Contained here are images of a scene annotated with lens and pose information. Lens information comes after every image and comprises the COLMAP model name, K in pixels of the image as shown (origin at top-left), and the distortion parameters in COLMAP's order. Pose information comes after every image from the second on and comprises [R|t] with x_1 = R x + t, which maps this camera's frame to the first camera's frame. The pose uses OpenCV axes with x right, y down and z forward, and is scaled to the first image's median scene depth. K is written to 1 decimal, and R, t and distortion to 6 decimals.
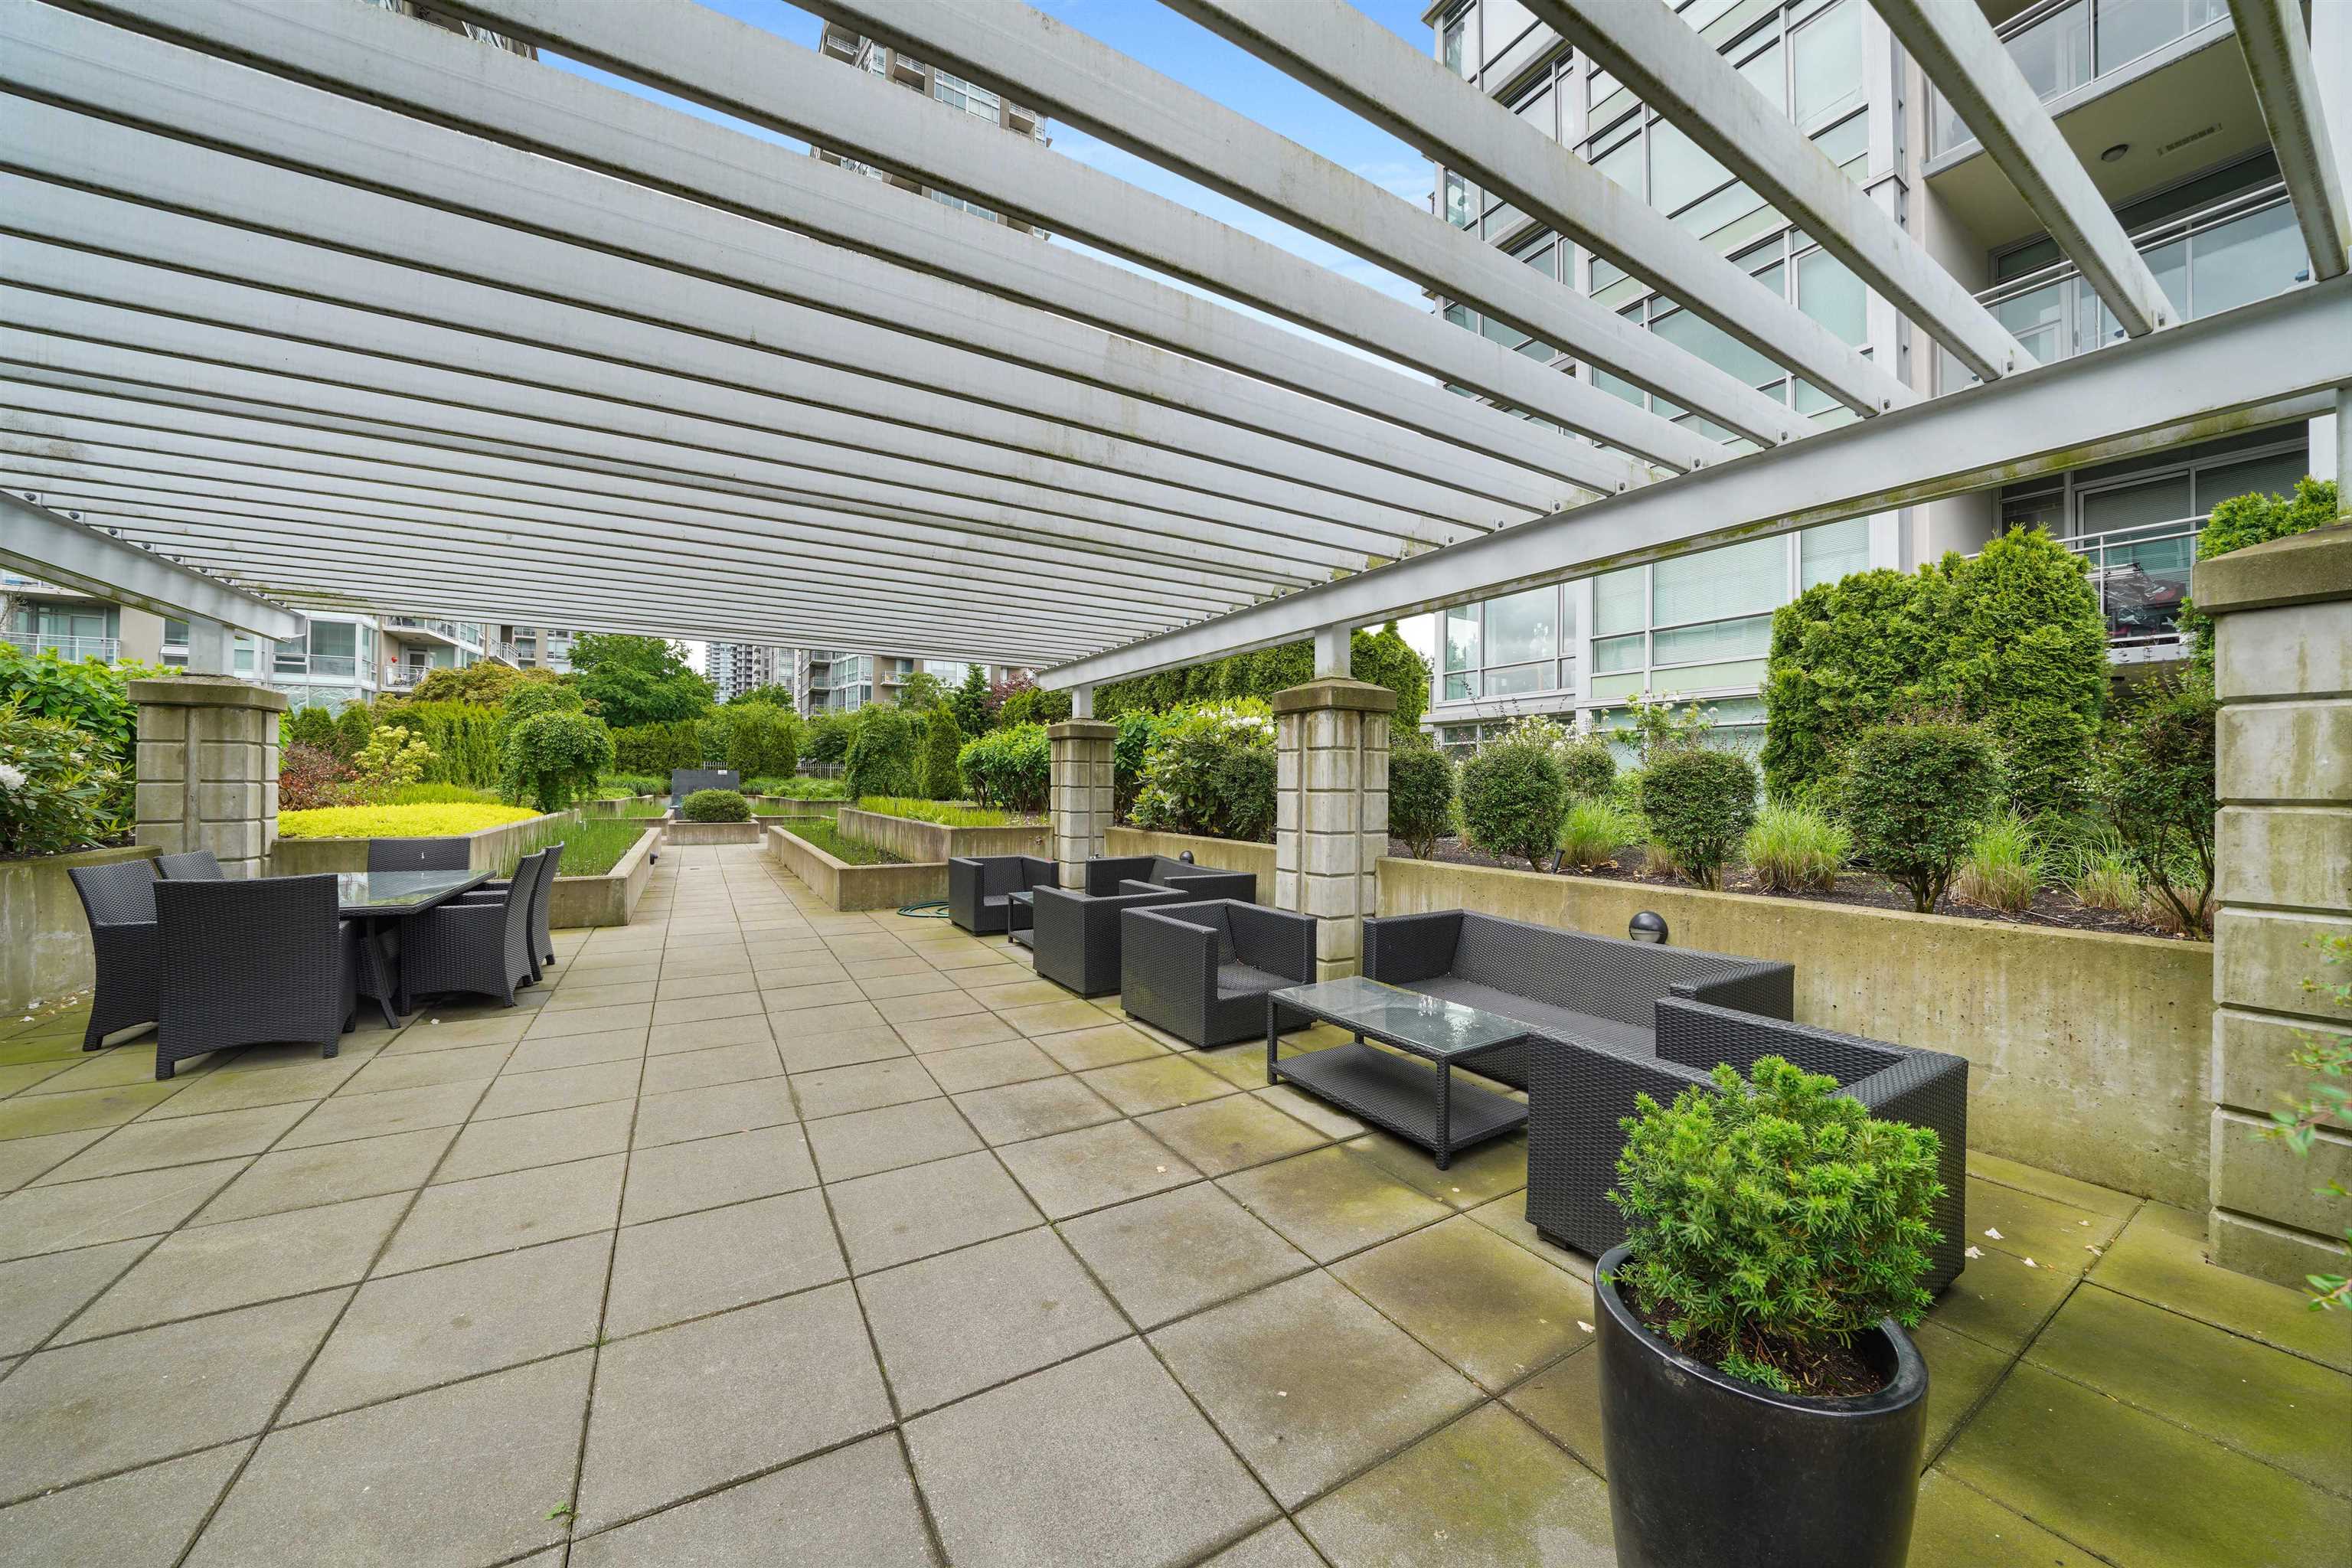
lens RADIAL K [[808.4, 0, 1158.8], [0, 808.4, 779.3], [0, 0, 1]] dist [-0.018469, -0.000021]
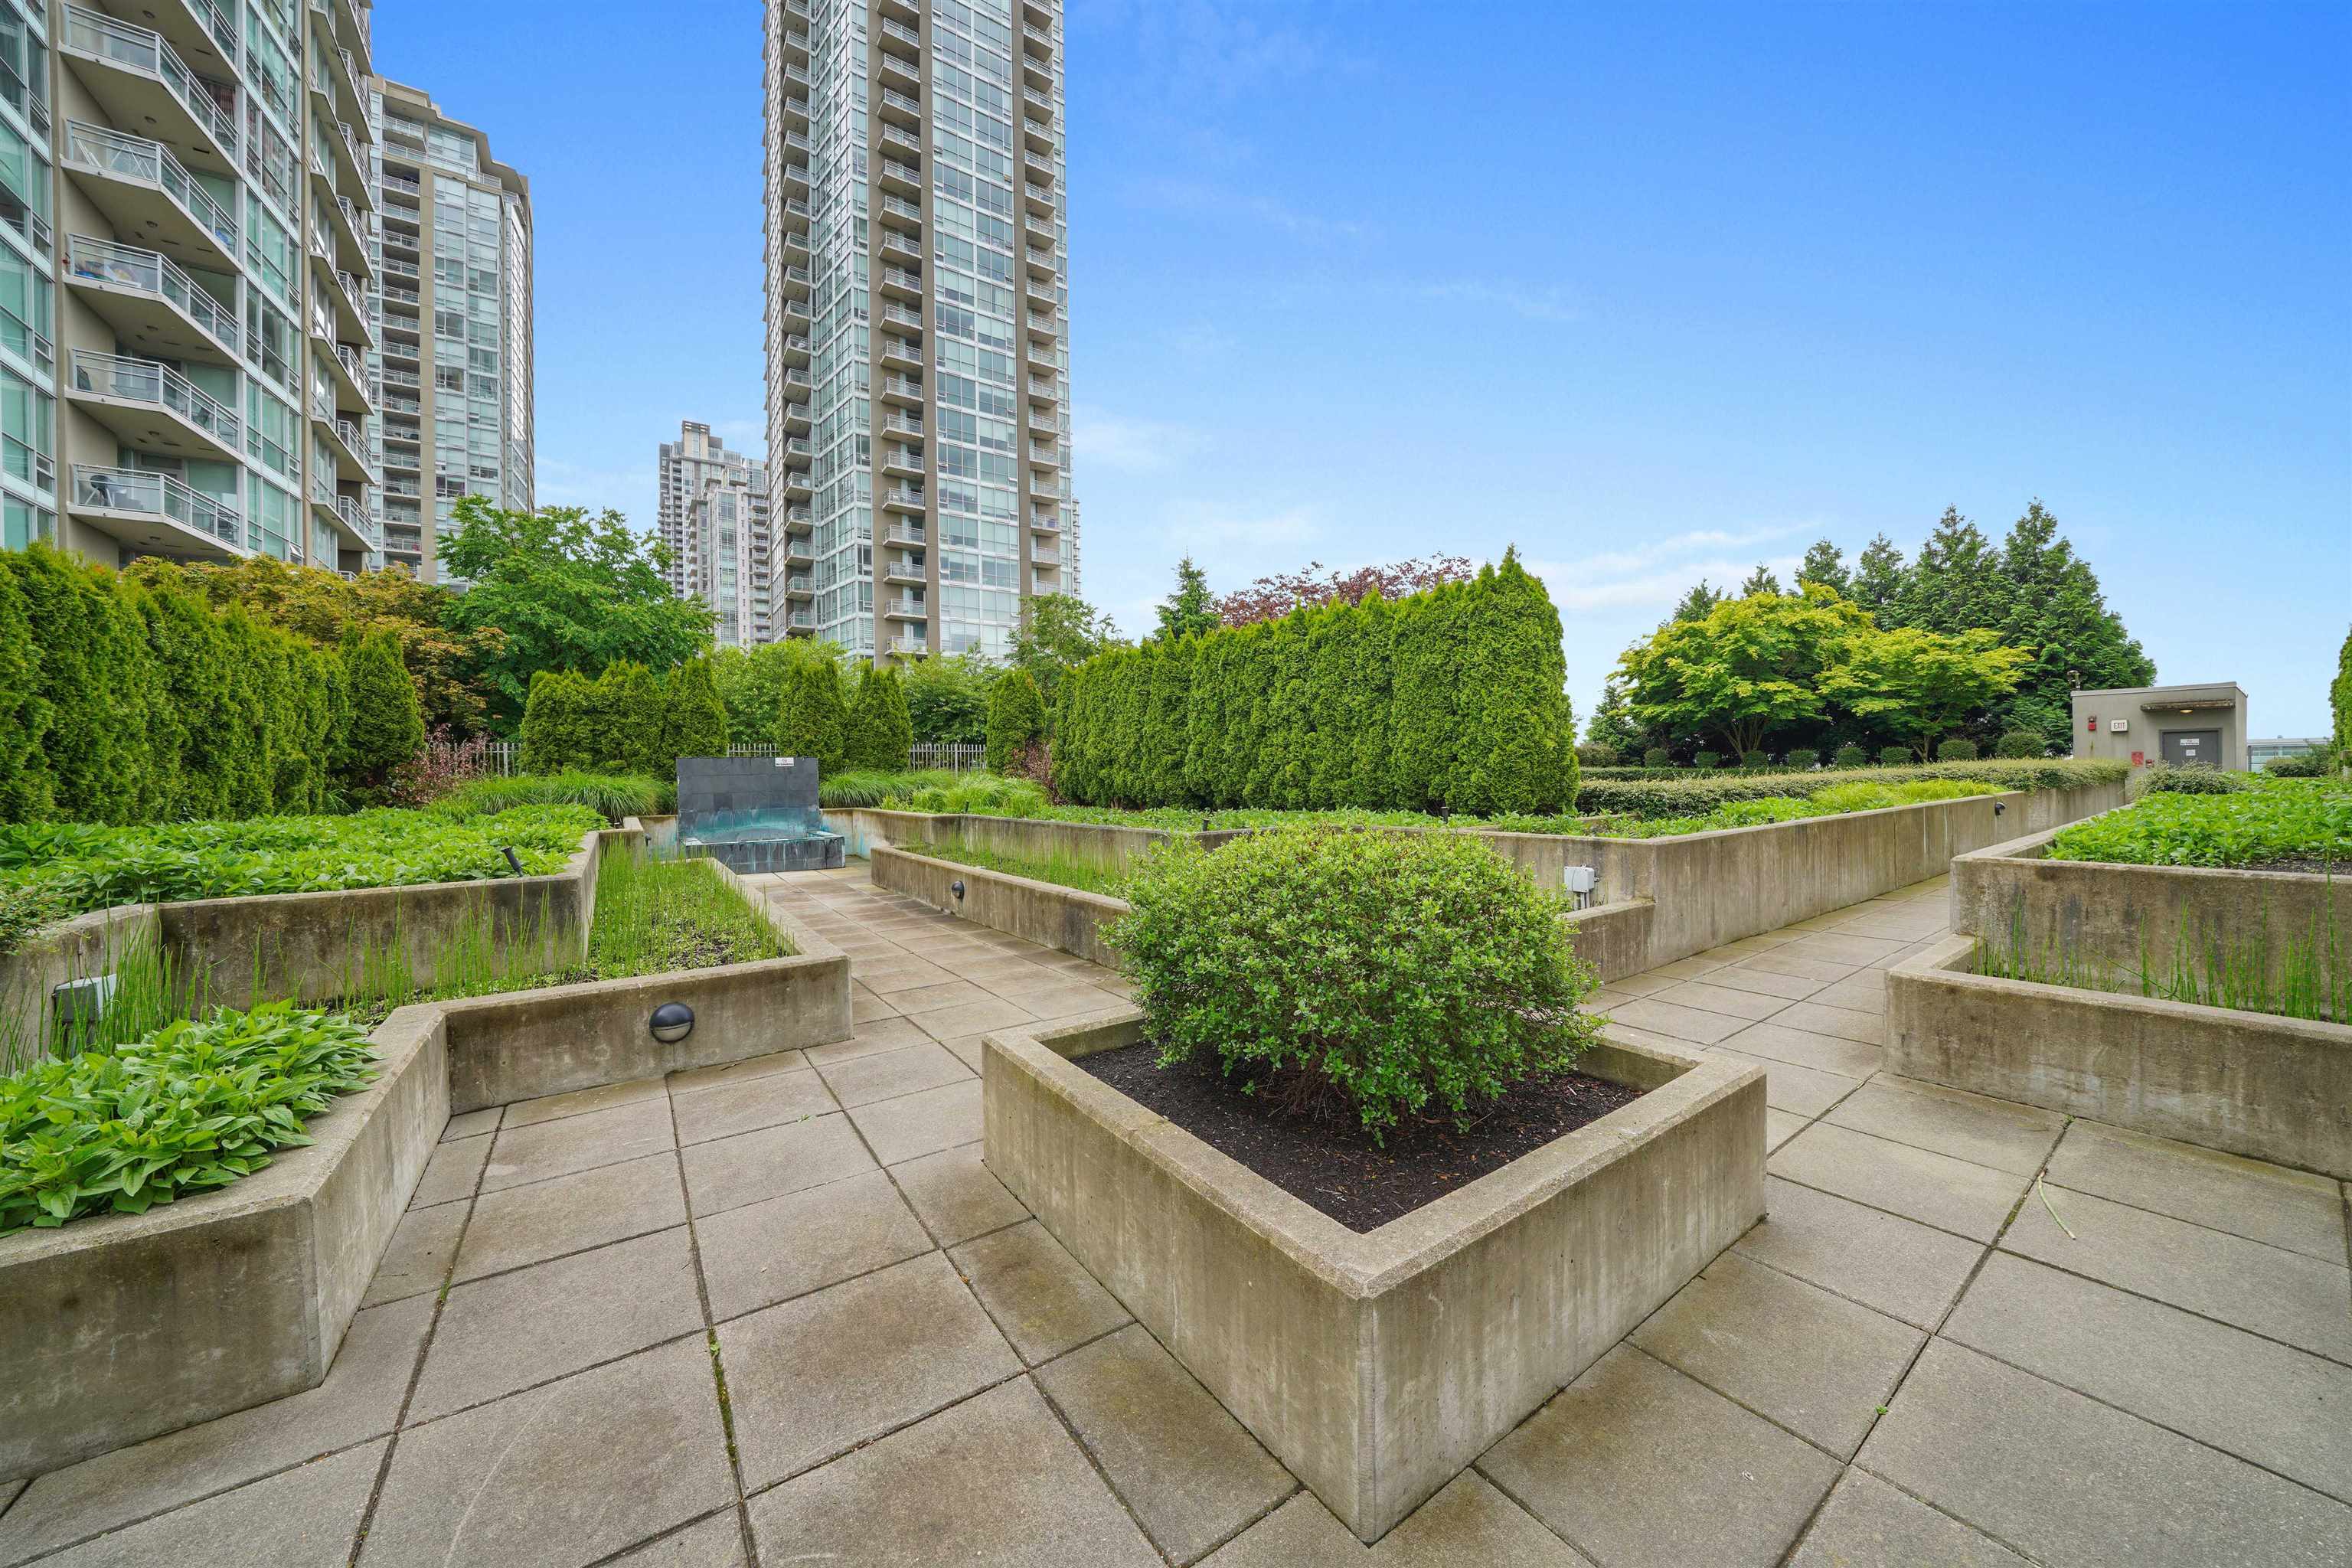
lens RADIAL K [[808.4, 0, 1158.8], [0, 808.4, 779.3], [0, 0, 1]] dist [-0.018469, -0.000021]
pose [[0.997129, -0.030582, 0.069270, -0.348191], [0.029607, 0.999448, 0.015060, 0.000870], [-0.069692, -0.012966, 0.997484, 0.503766]]
